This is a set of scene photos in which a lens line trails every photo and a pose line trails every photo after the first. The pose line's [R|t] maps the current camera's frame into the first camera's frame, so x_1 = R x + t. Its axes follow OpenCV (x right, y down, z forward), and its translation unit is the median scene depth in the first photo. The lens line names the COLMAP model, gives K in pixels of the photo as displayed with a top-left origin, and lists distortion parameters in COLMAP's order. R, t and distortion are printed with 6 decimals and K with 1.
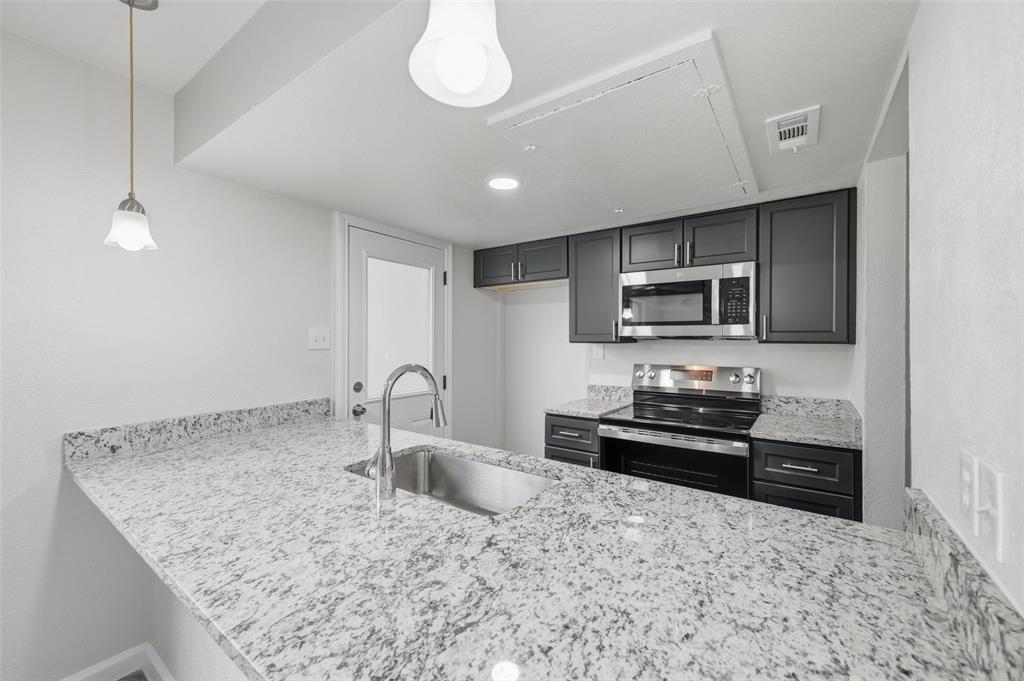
lens RADIAL K [[403.9, 0, 512.2], [0, 403.9, 336.7], [0, 0, 1]] dist [0.001399, -0.000064]
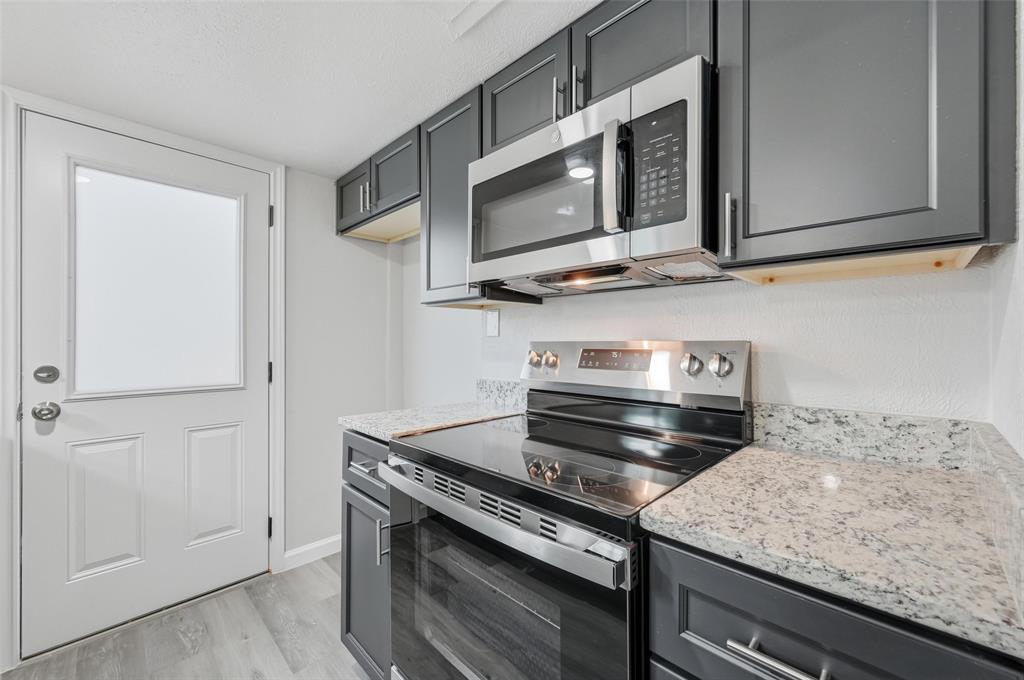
lens RADIAL K [[389.8, 0, 531.1], [0, 389.8, 338.5], [0, 0, 1]] dist [0.002734, 0.000251]
pose [[0.986550, -0.002919, -0.163436, 0.460273], [0.002219, 0.999988, -0.004465, 0.078281], [0.163447, 0.004042, 0.986544, 0.556431]]
